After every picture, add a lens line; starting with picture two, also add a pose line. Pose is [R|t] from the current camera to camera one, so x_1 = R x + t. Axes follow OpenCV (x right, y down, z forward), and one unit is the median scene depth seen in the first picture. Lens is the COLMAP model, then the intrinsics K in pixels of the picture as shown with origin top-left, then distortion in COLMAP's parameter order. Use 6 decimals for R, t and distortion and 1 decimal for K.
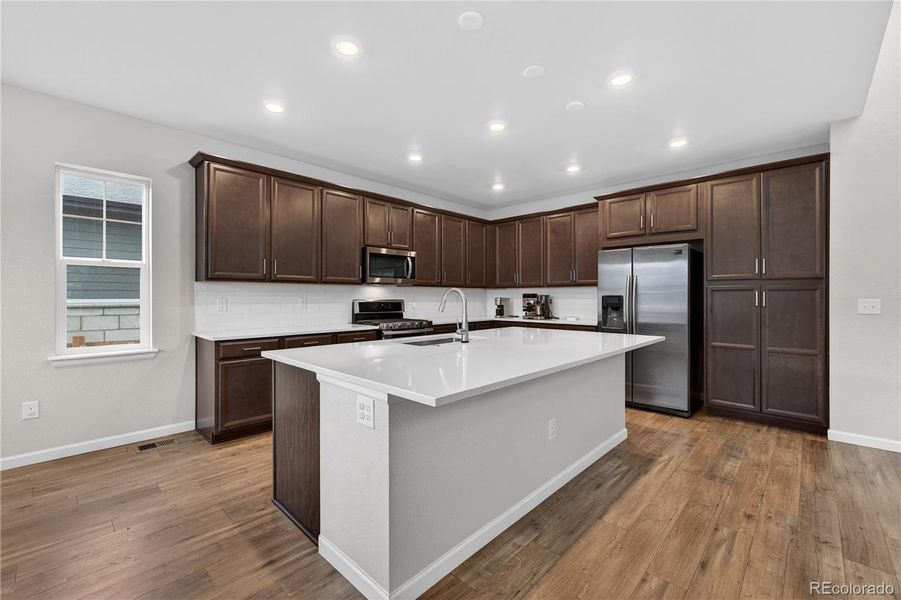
lens RADIAL K [[384.7, 0, 447.9], [0, 384.7, 297.8], [0, 0, 1]] dist [-0.001338, 0.000499]
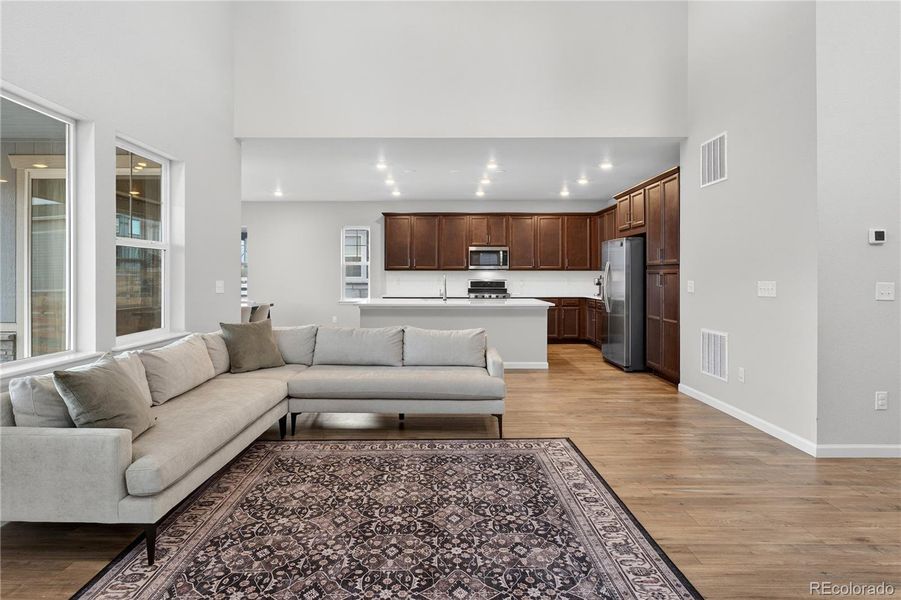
lens RADIAL K [[486.3, 0, 429.6], [0, 486.3, 276.0], [0, 0, 1]] dist [-0.002235, 0.000360]
pose [[0.679869, -0.000458, -0.733334, 1.558019], [-0.001897, 0.999995, -0.002383, -0.007877], [0.733331, 0.003011, 0.679865, -0.687867]]
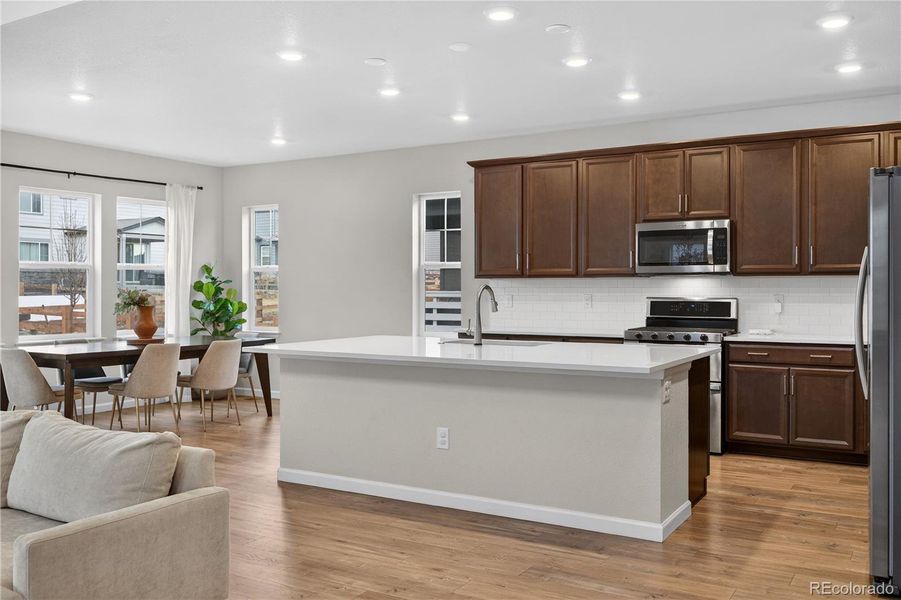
lens RADIAL K [[803.9, 0, 423.0], [0, 803.9, 293.3], [0, 0, 1]] dist [-0.004662, 0.002857]
pose [[0.197690, 0.005451, -0.980250, 1.556143], [-0.000135, 0.999985, 0.005533, -0.015640], [0.980265, -0.000961, 0.197687, 0.405543]]
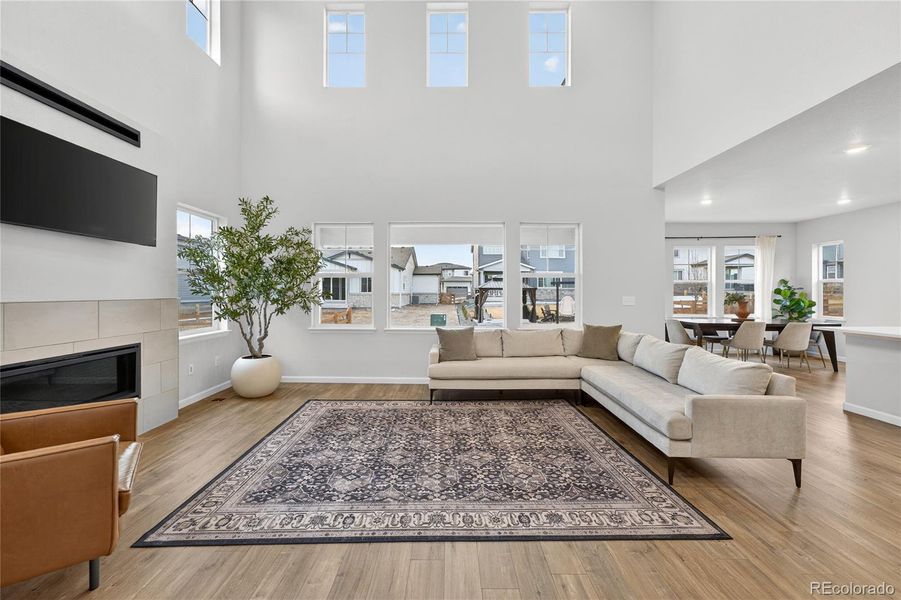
lens RADIAL K [[361.4, 0, 450.9], [0, 361.4, 290.9], [0, 0, 1]] dist [0.002934, 0.001437]
pose [[-0.718815, -0.004852, -0.695184, 1.652819], [-0.004265, 0.999988, -0.002570, -0.014001], [0.695188, 0.001117, -0.718827, 0.401085]]
